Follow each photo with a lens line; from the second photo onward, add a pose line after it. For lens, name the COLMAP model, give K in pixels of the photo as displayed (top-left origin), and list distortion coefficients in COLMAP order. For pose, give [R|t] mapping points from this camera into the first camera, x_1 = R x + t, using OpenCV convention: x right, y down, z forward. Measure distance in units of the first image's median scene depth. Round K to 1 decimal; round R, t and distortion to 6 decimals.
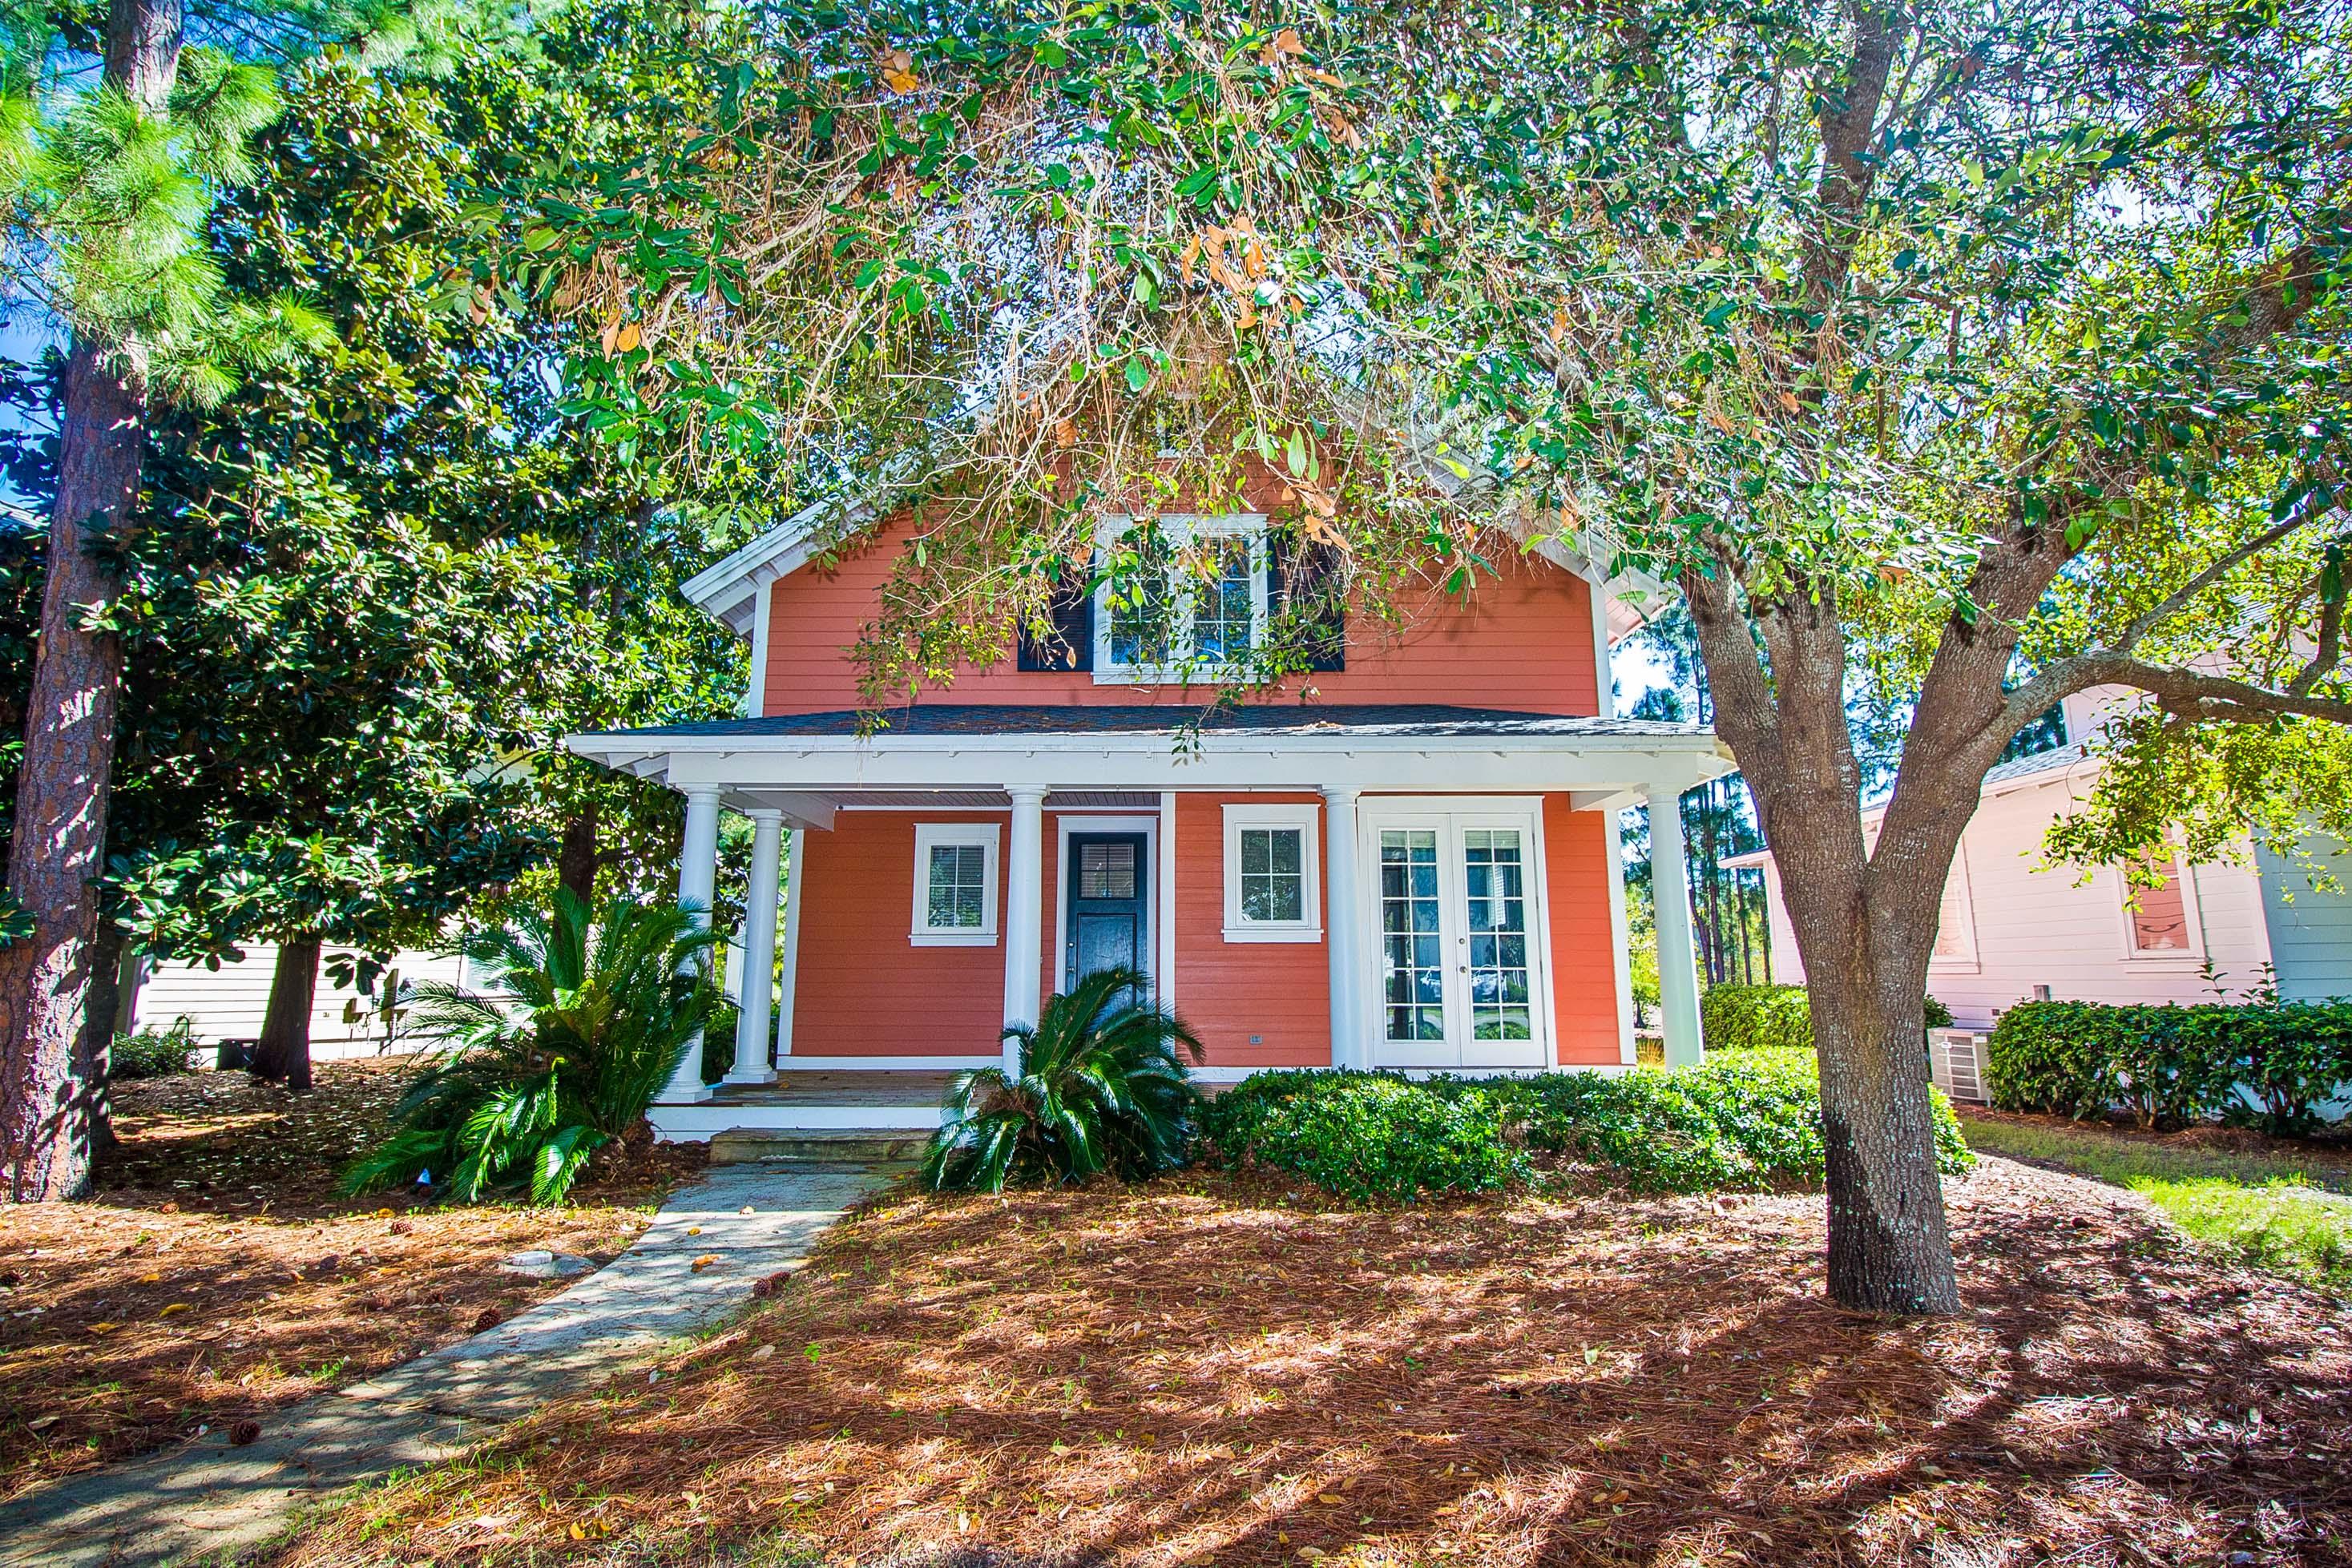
lens RADIAL K [[1097.3, 0, 1178.0], [0, 1097.3, 753.1], [0, 0, 1]] dist [-0.000727, -0.011611]
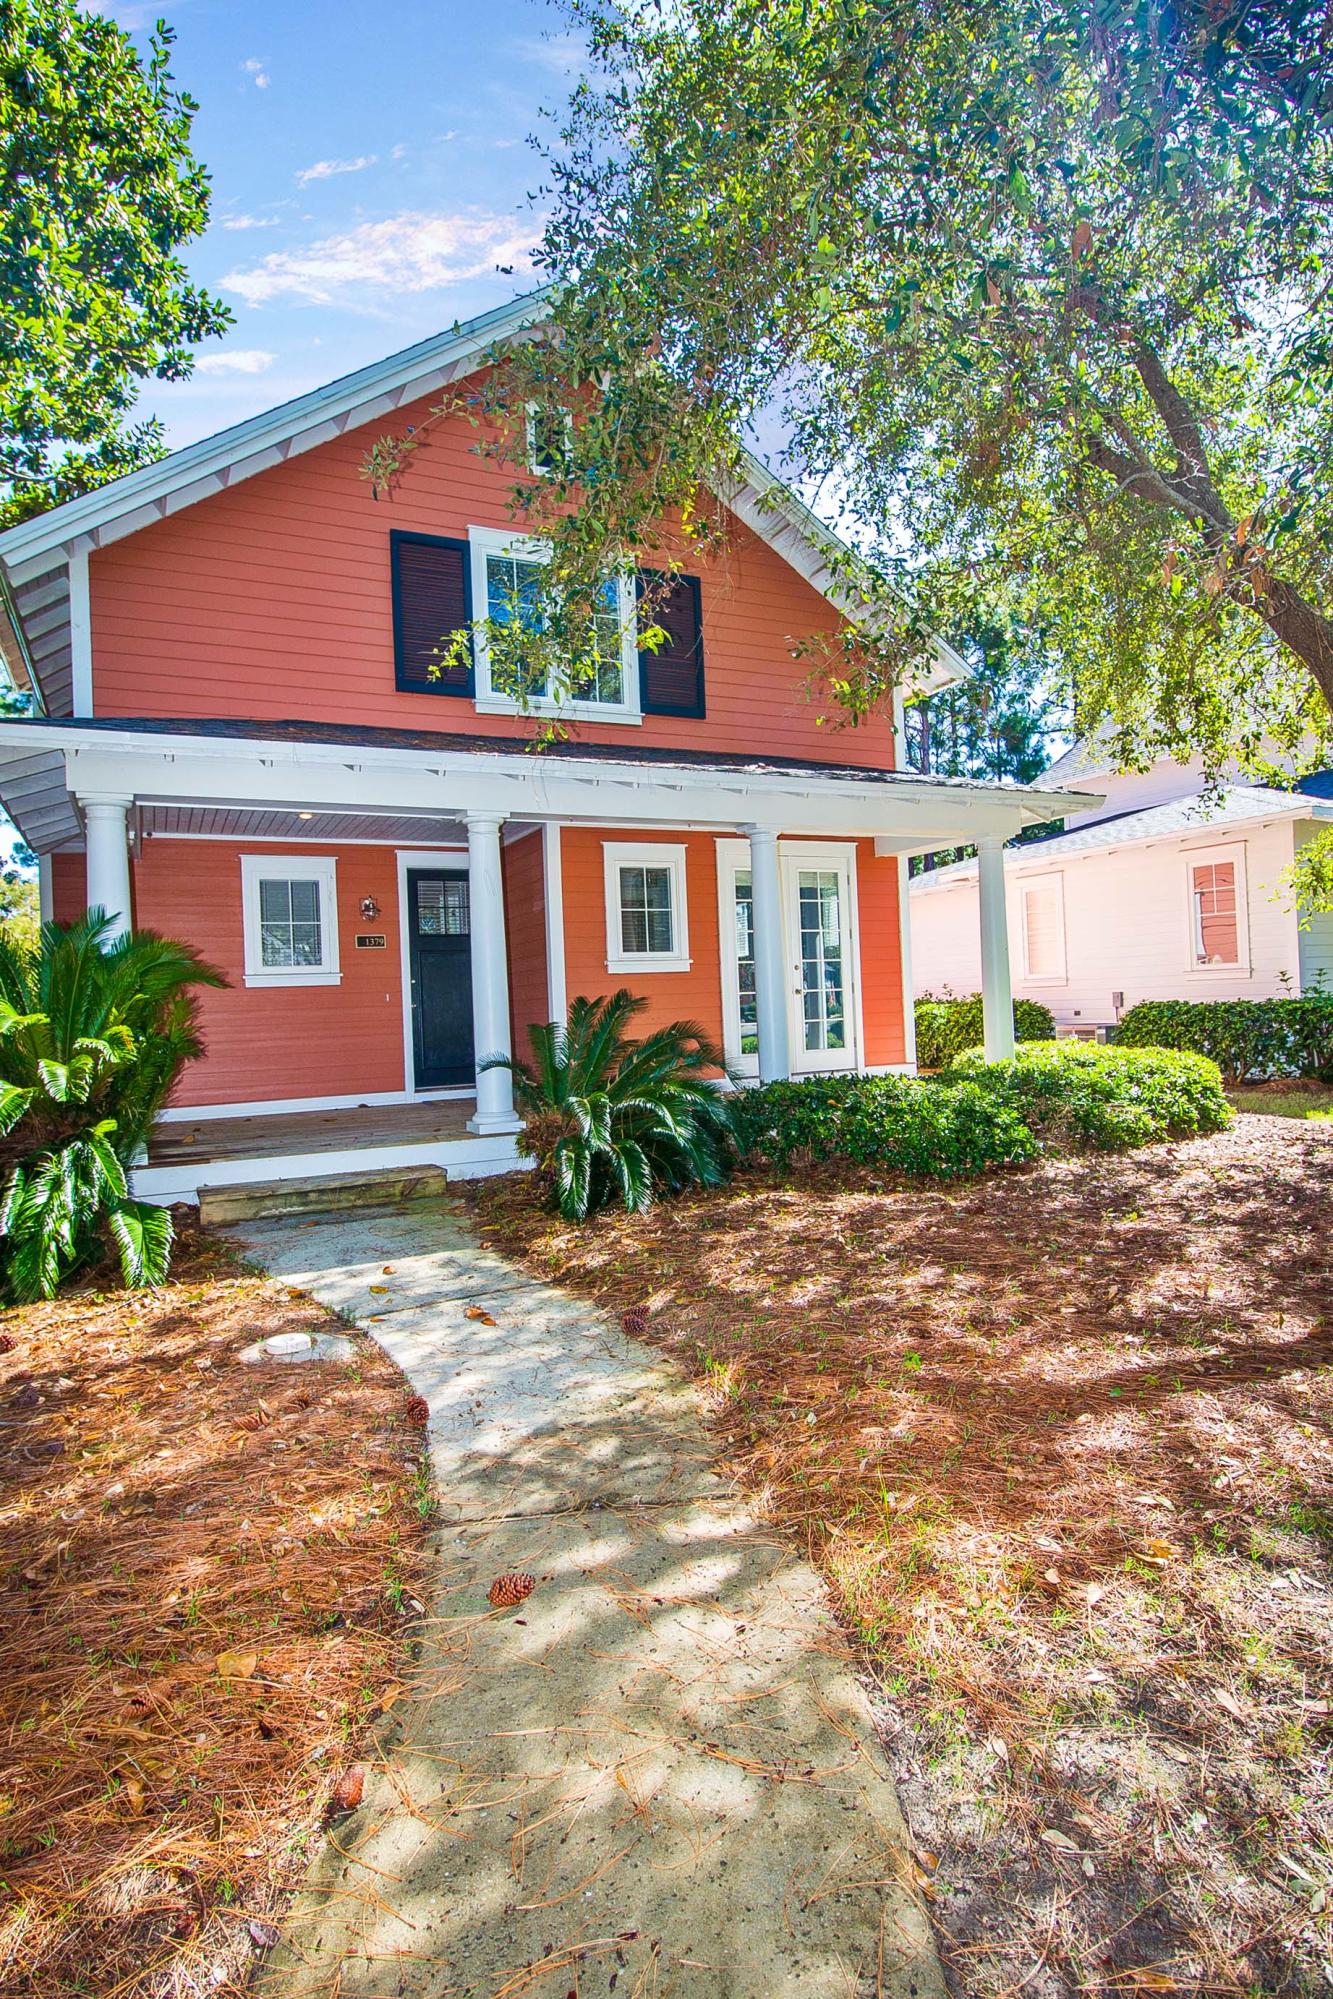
lens RADIAL K [[1008.4, 0, 655.8], [0, 1008.4, 991.7], [0, 0, 1]] dist [-0.001609, -0.000780]
pose [[0.913640, -0.030998, 0.405341, -0.304914], [-0.041309, 0.984849, 0.168425, 0.024186], [-0.404420, -0.170624, 0.898516, 0.107187]]
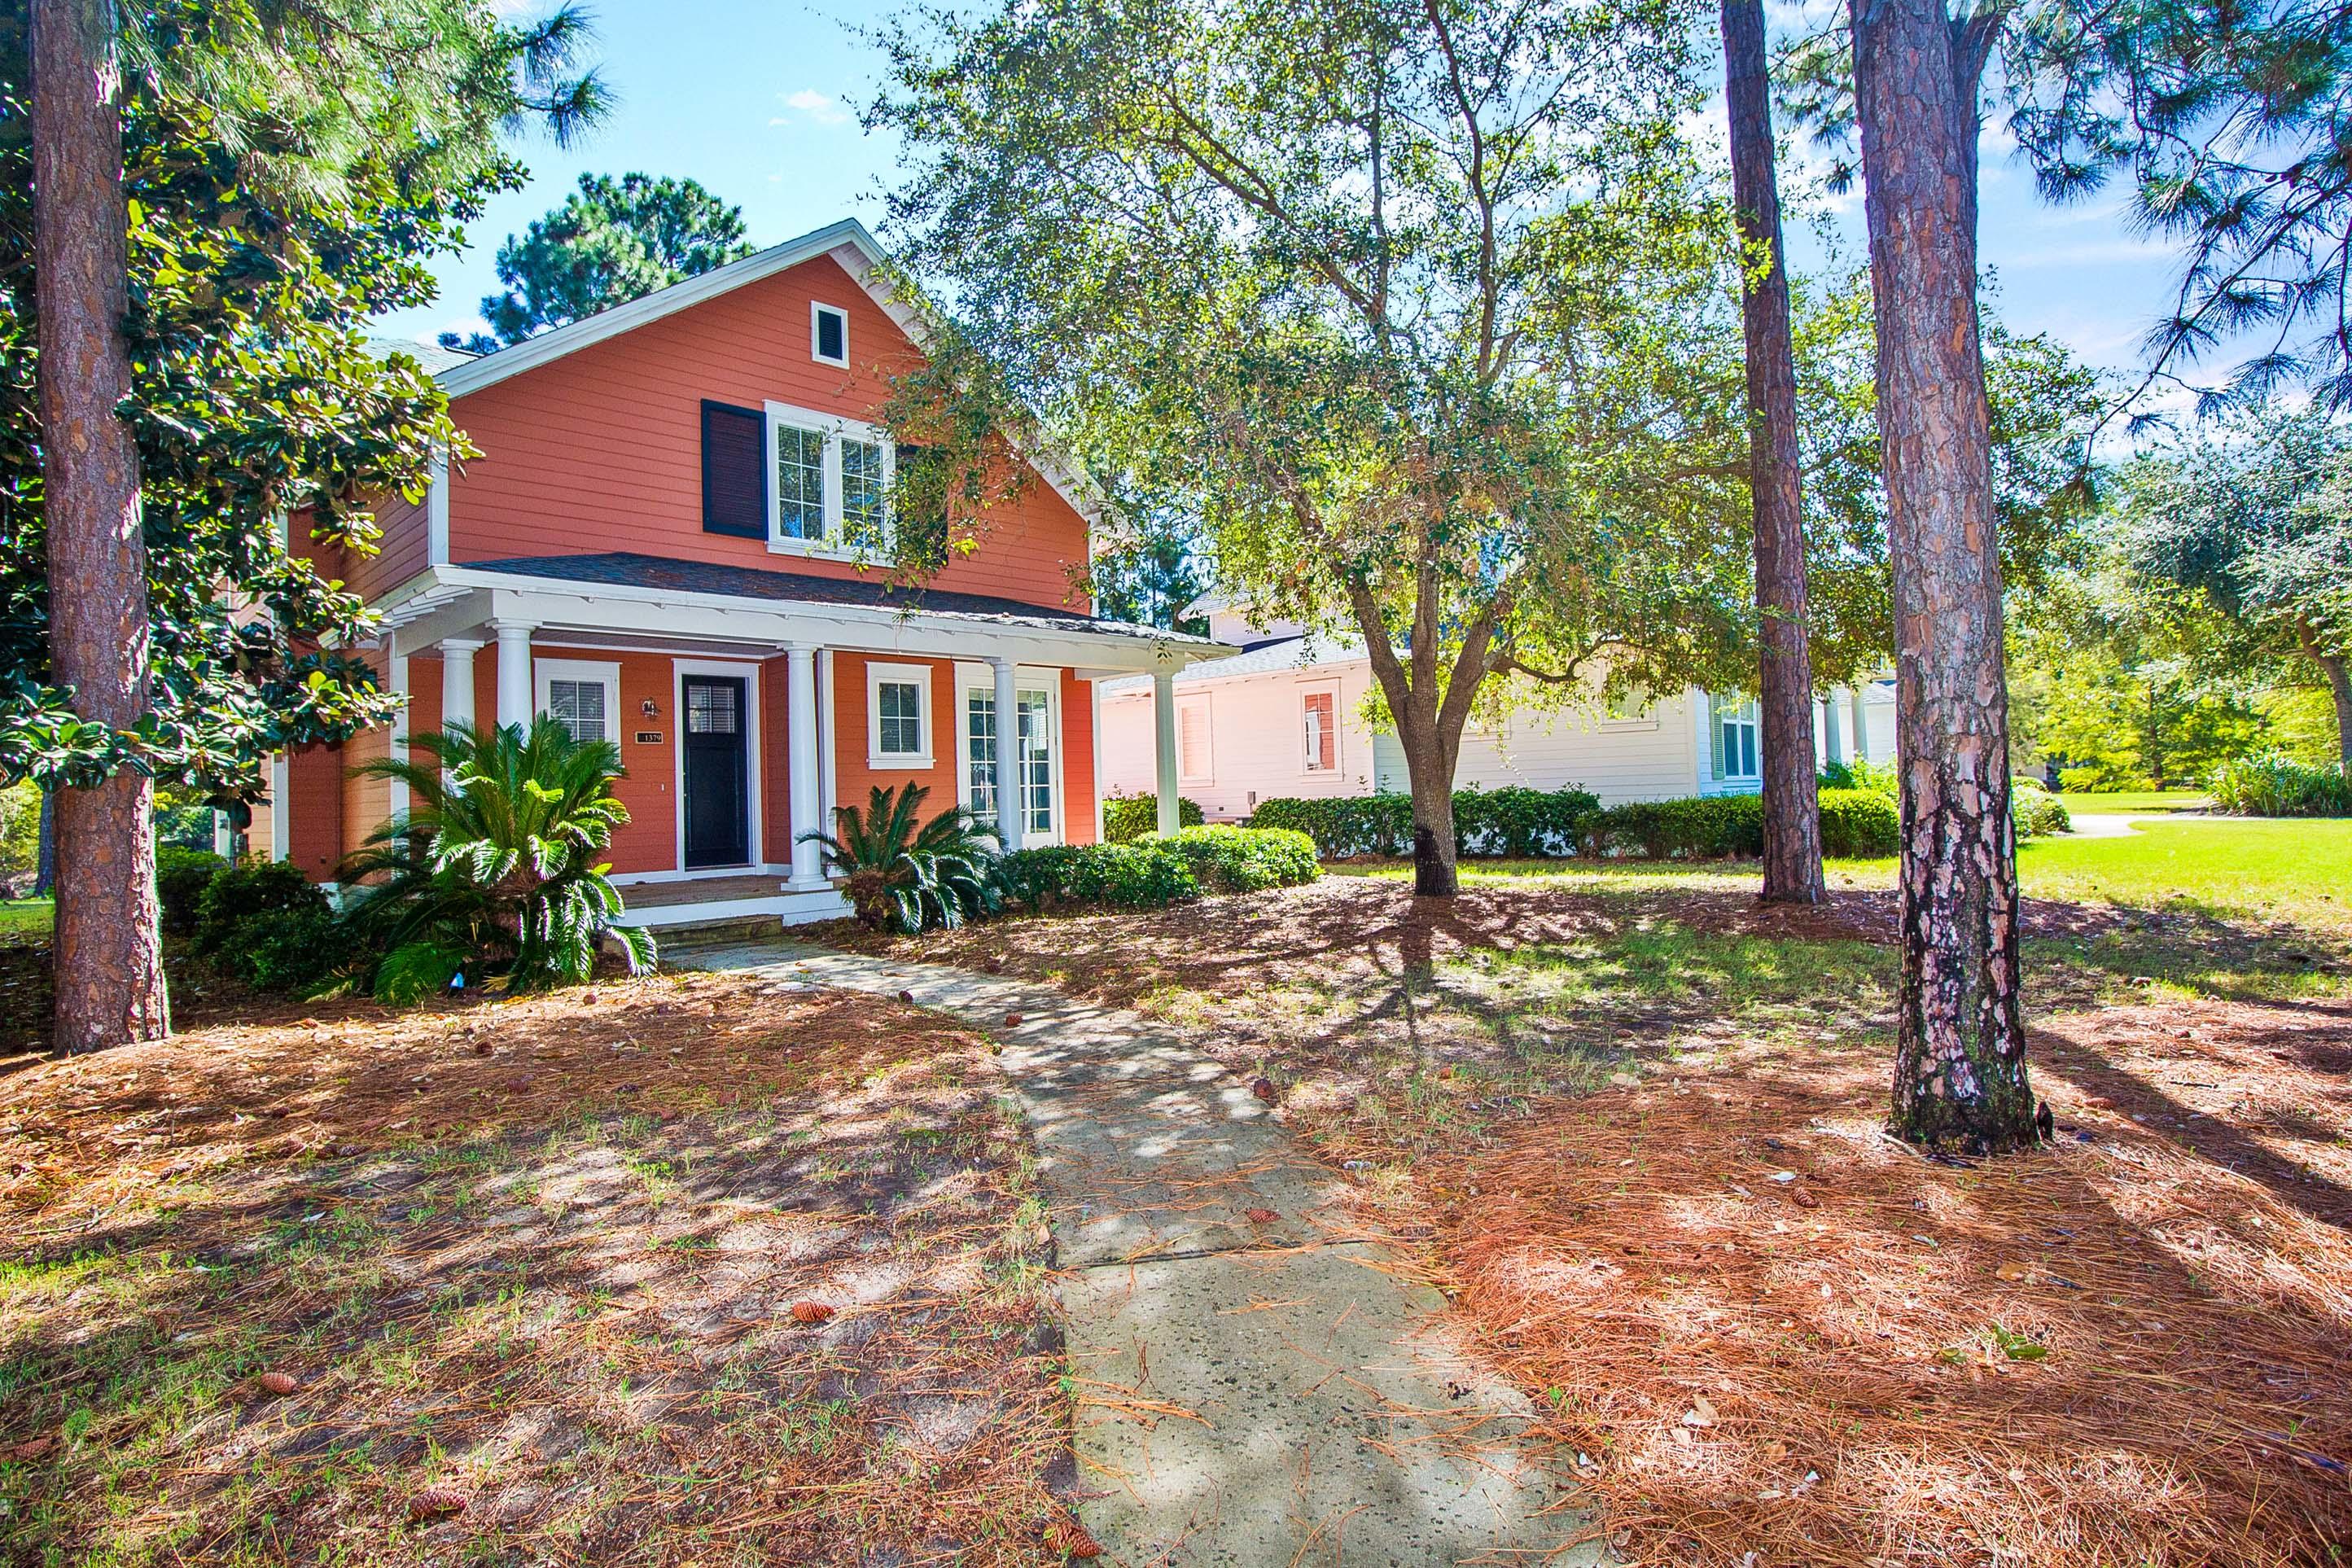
lens RADIAL K [[1097.4, 0, 1178.0], [0, 1097.4, 753.1], [0, 0, 1]] dist [-0.000727, -0.011611]
pose [[0.712825, 0.002939, 0.701335, -0.594276], [-0.106107, 0.988933, 0.103700, -0.018188], [-0.693268, -0.148336, 0.705248, -0.153610]]
